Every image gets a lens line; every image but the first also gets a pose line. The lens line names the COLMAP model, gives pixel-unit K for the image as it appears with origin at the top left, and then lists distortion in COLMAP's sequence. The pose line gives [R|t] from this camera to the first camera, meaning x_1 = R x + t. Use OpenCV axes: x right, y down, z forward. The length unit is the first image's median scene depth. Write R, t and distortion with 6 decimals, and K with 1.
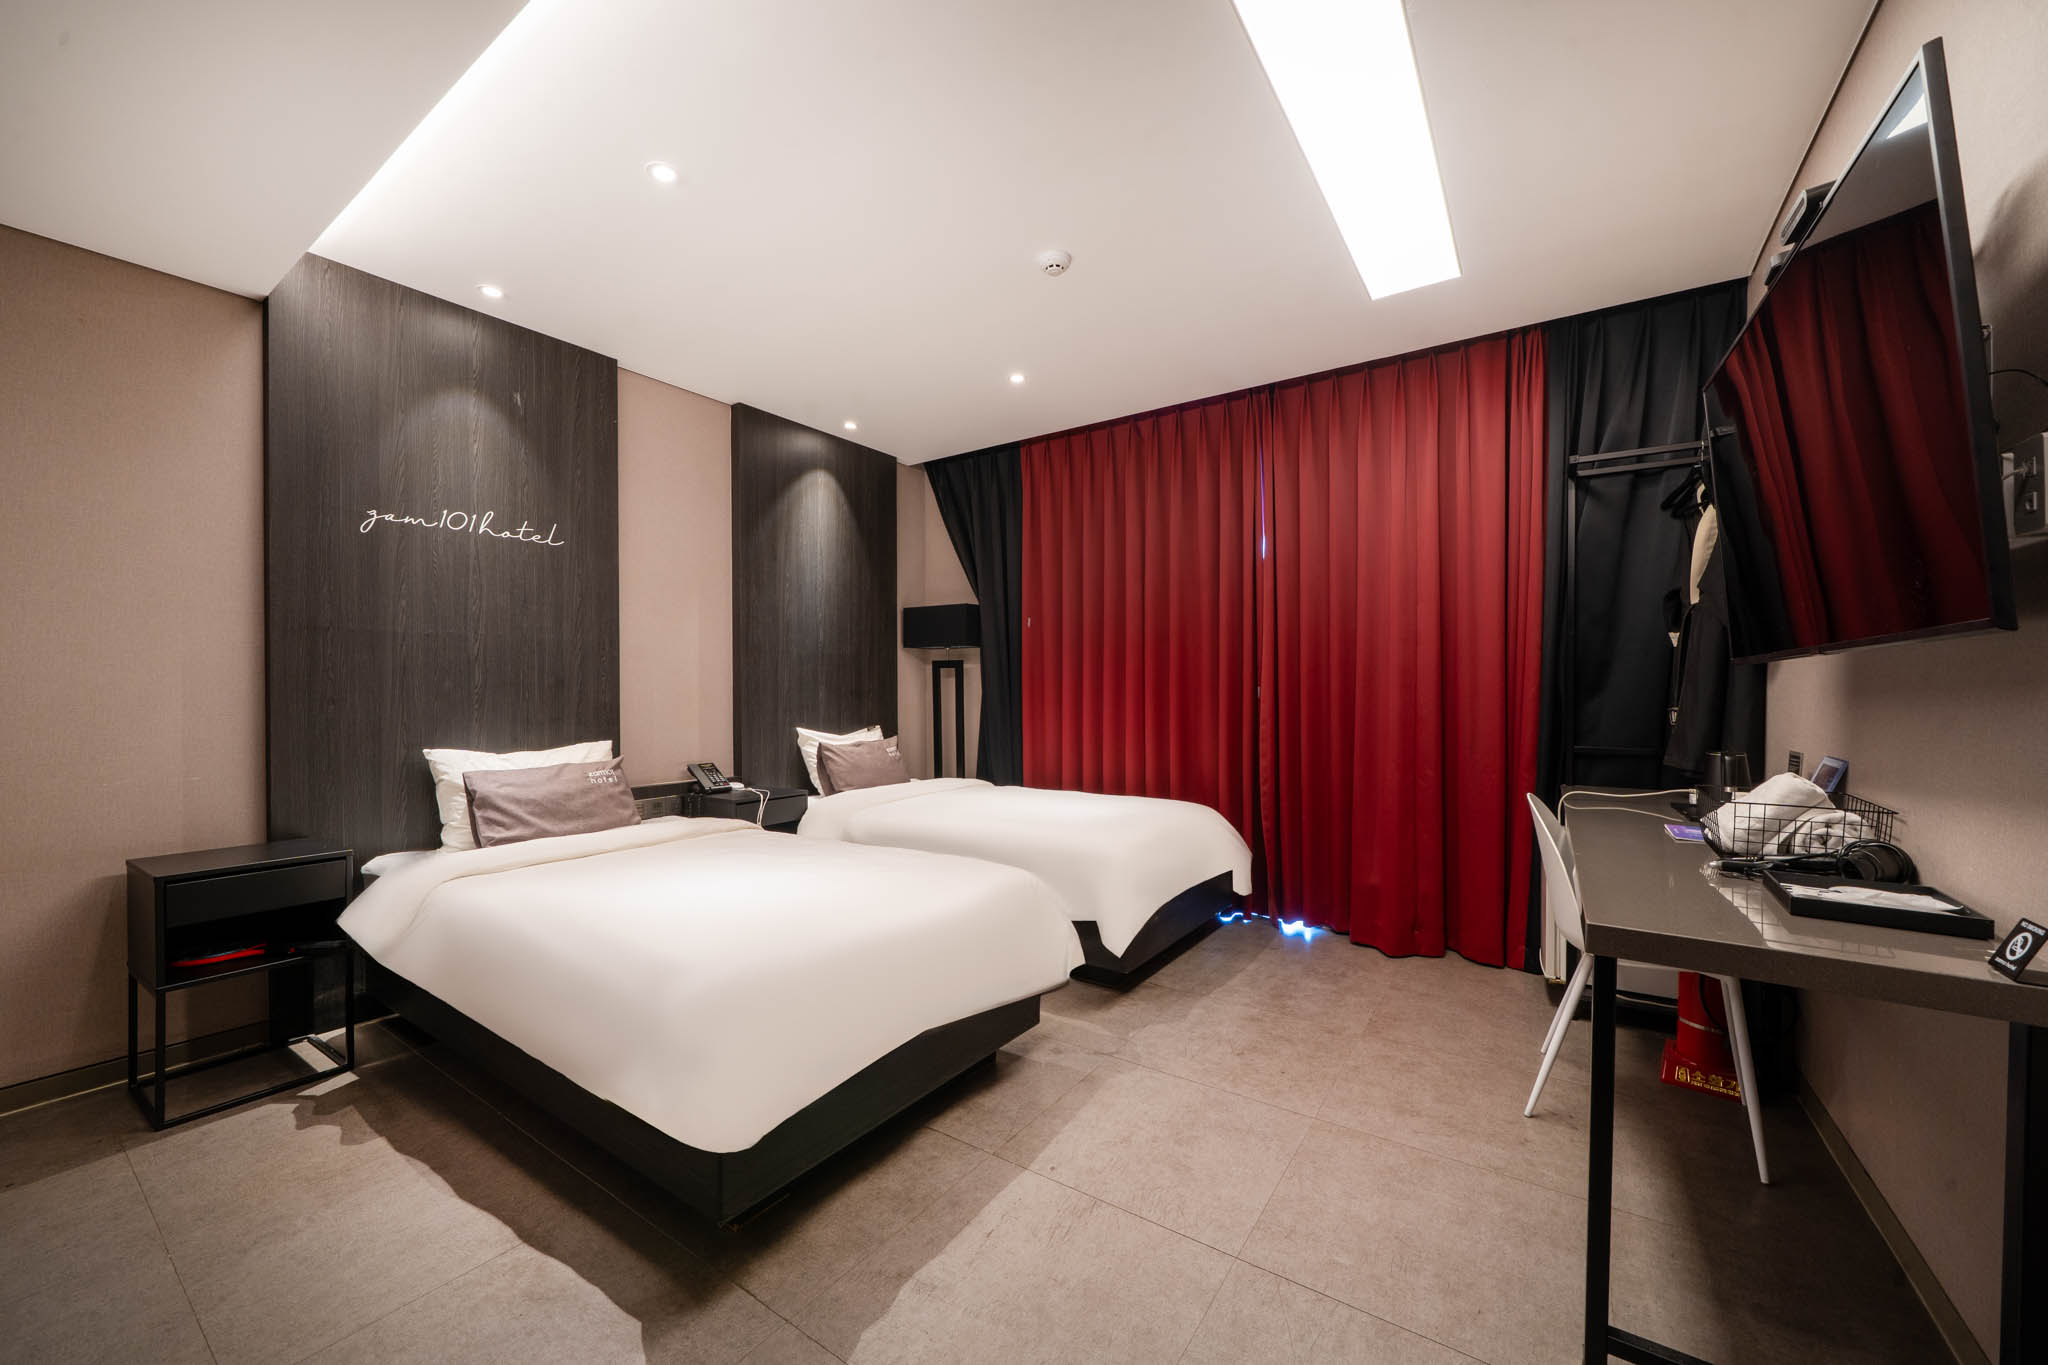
lens RADIAL K [[734.0, 0, 1026.5], [0, 734.0, 693.2], [0, 0, 1]] dist [0.000273, -0.000001]
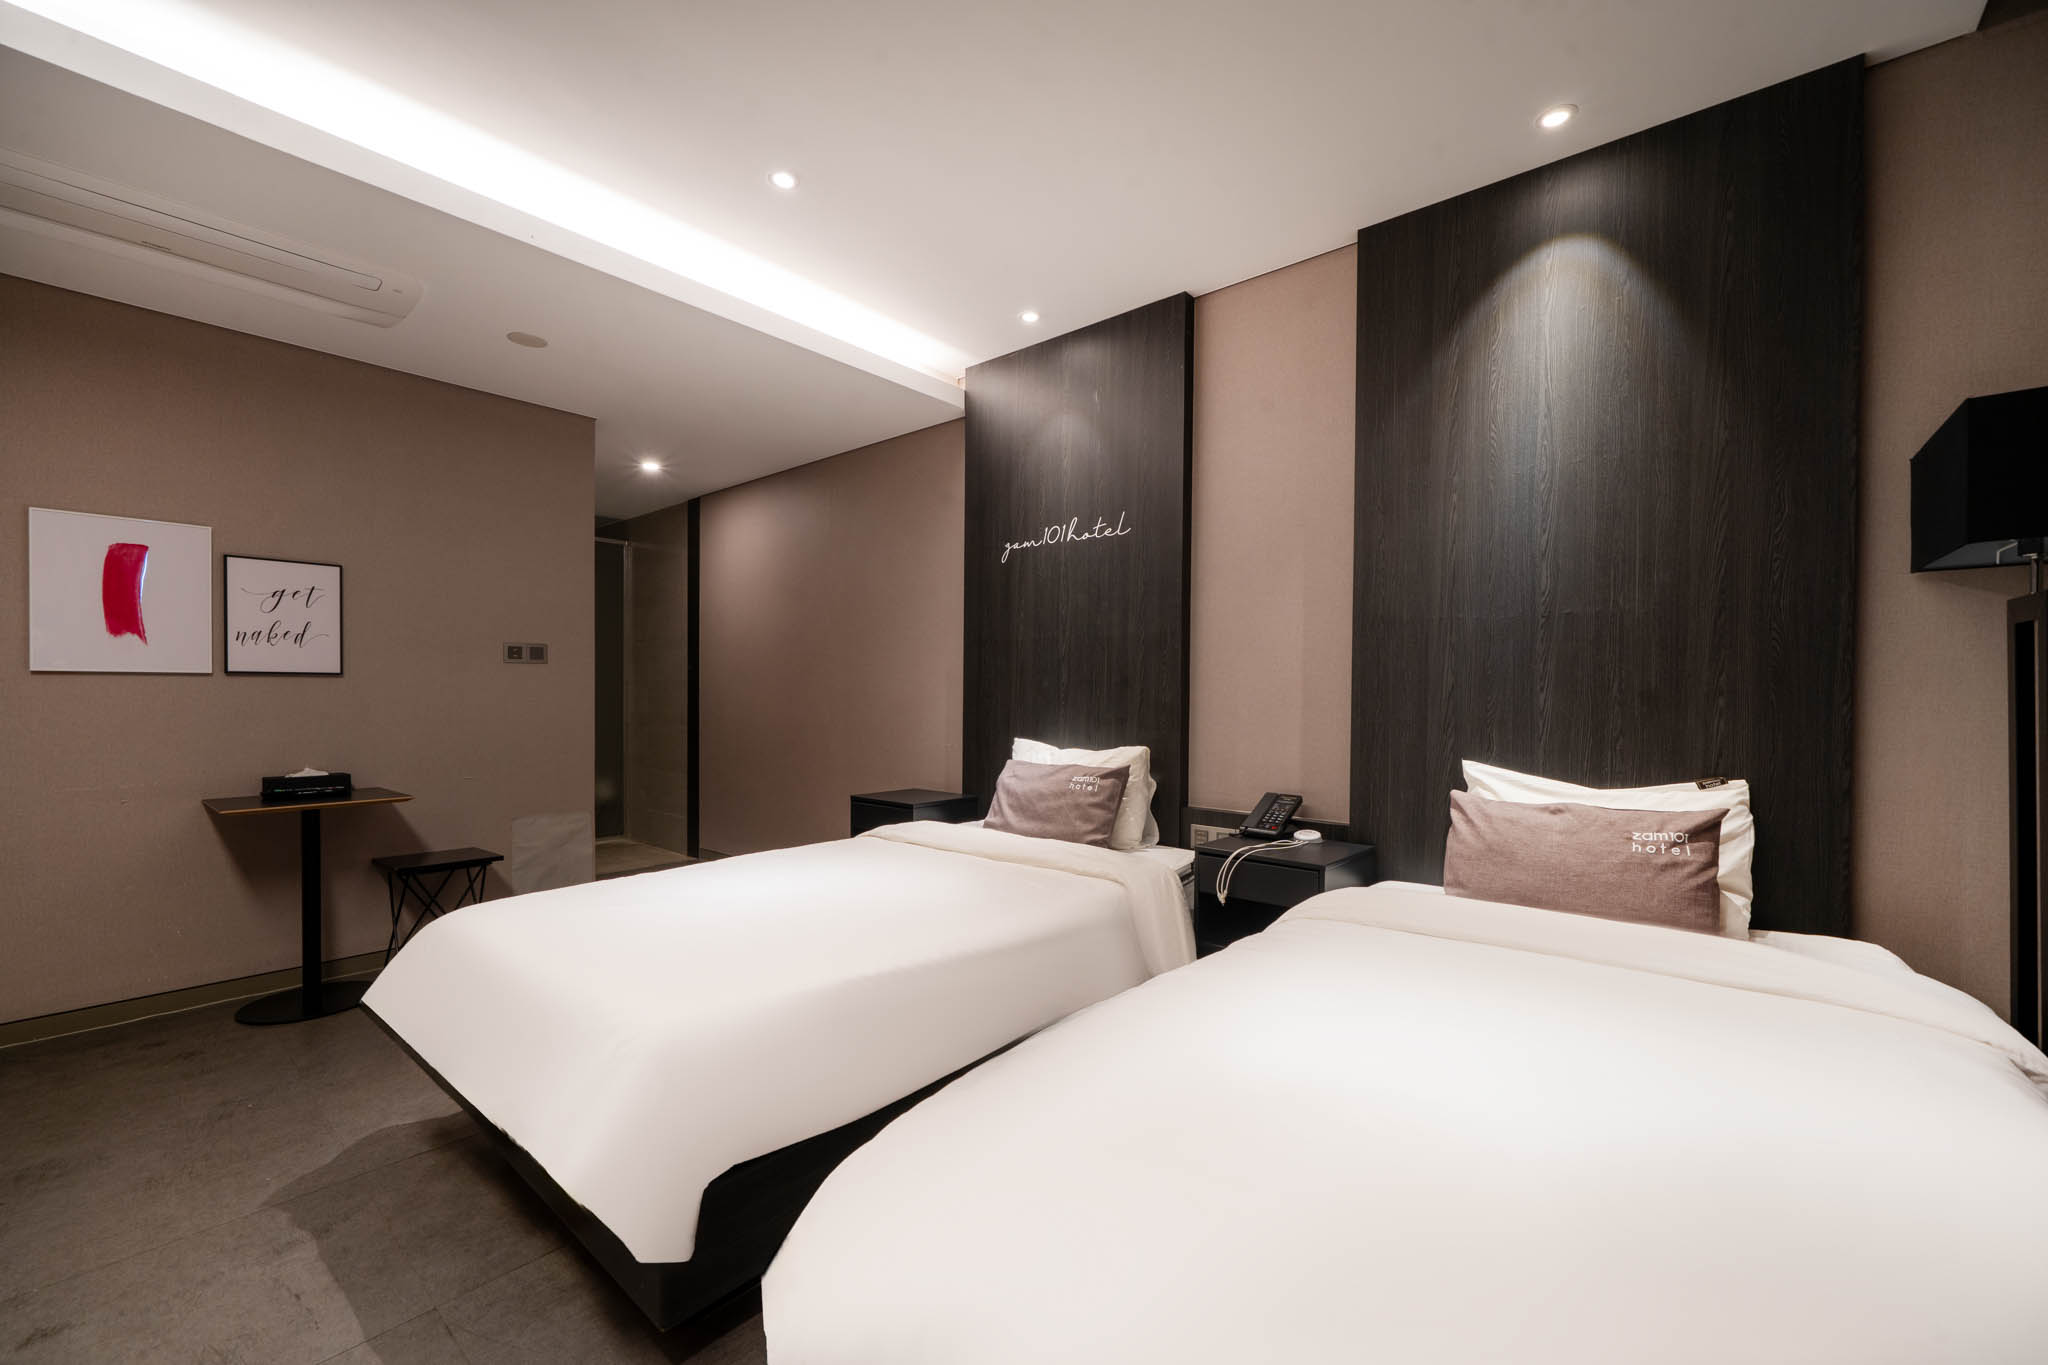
lens RADIAL K [[832.1, 0, 1026.5], [0, 832.1, 690.0], [0, 0, 1]] dist [0.001210, -0.000074]
pose [[-0.101881, -0.002155, -0.994794, 0.445791], [-0.012166, 0.999926, -0.000920, 0.000606], [0.994722, 0.012009, -0.101900, 1.023563]]
